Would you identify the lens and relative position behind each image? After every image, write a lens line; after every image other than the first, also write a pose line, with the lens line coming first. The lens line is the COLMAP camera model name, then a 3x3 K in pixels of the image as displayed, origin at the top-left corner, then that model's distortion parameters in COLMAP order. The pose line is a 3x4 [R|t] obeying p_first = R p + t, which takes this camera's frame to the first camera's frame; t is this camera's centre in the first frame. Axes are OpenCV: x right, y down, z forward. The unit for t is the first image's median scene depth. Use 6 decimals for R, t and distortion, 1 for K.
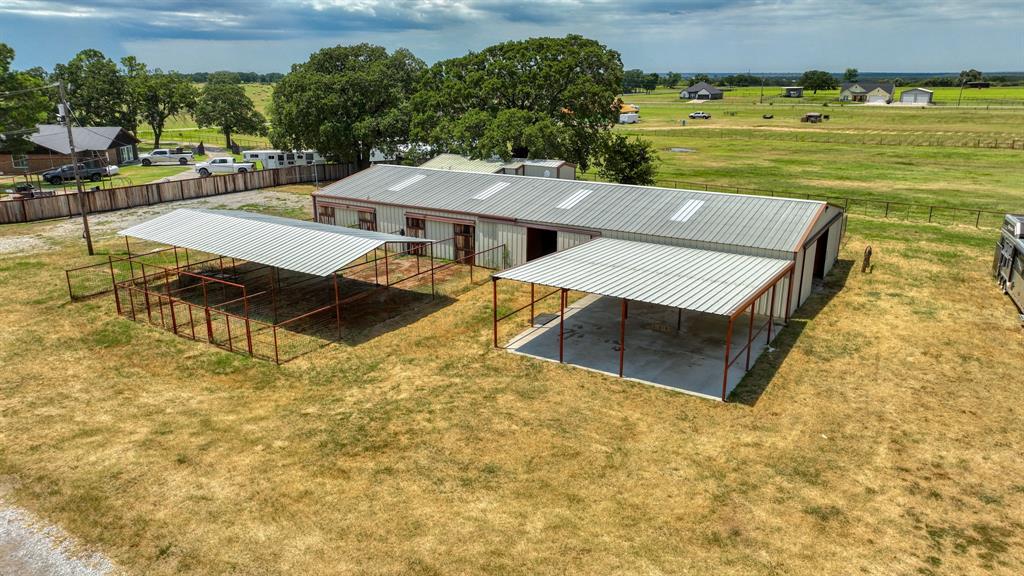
lens RADIAL K [[720.3, 0, 507.5], [0, 720.3, 292.0], [0, 0, 1]] dist [-0.001683, 0.013997]
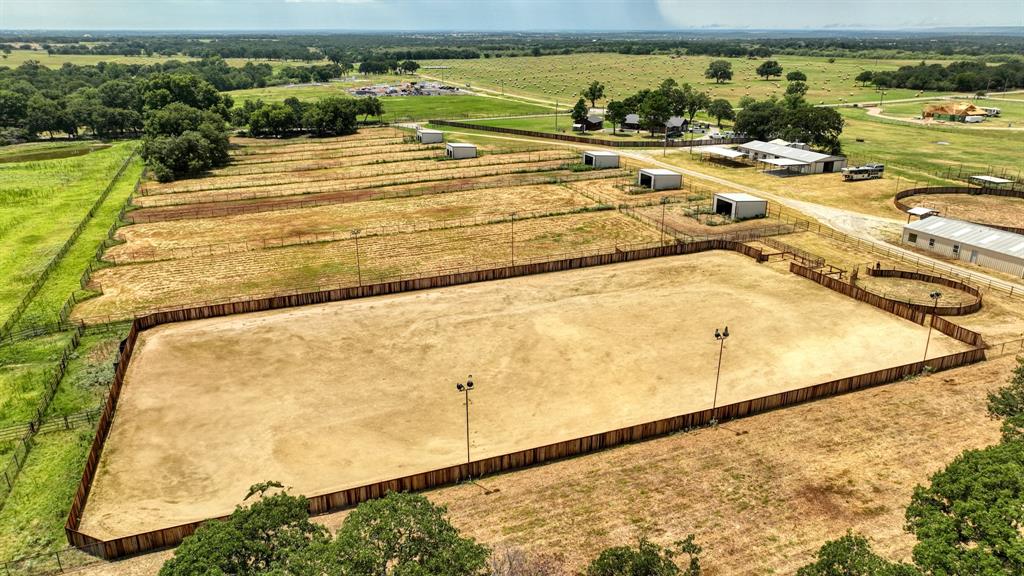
lens RADIAL K [[720.3, 0, 507.8], [0, 720.3, 286.0], [0, 0, 1]] dist [-0.001683, 0.013997]
pose [[0.808220, 0.195881, -0.555348, 0.616755], [-0.165984, 0.980596, 0.104310, 0.243814], [0.565005, 0.007873, 0.825050, -1.750351]]
